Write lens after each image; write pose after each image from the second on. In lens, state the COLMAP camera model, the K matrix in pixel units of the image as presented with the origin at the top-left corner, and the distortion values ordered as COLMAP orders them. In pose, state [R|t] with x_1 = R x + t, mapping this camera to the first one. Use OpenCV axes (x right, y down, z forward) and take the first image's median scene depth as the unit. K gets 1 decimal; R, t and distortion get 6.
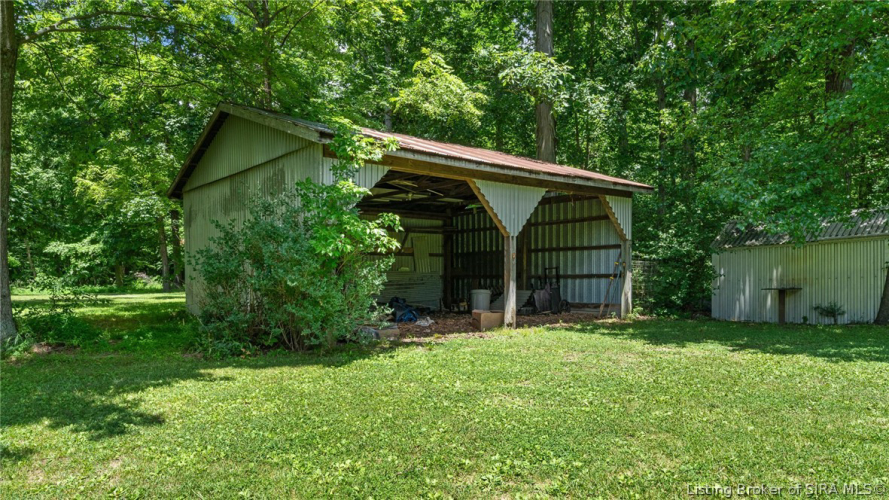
lens RADIAL K [[592.2, 0, 444.5], [0, 592.2, 250.0], [0, 0, 1]] dist [-0.002505, -0.000950]
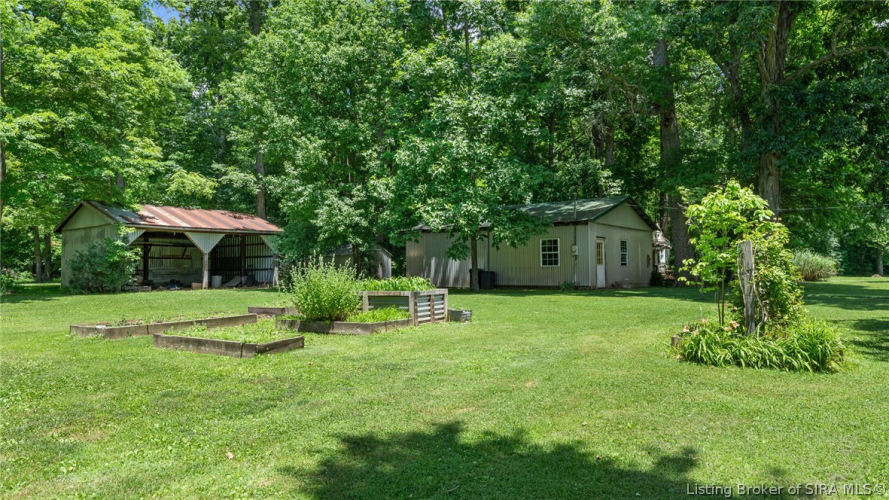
lens RADIAL K [[592.2, 0, 444.5], [0, 592.2, 250.0], [0, 0, 1]] dist [-0.002505, -0.000950]
pose [[0.985310, 0.000691, 0.170775, 0.674020], [-0.001554, 0.999987, 0.004922, -0.048986], [-0.170769, -0.005115, 0.985298, -1.627243]]
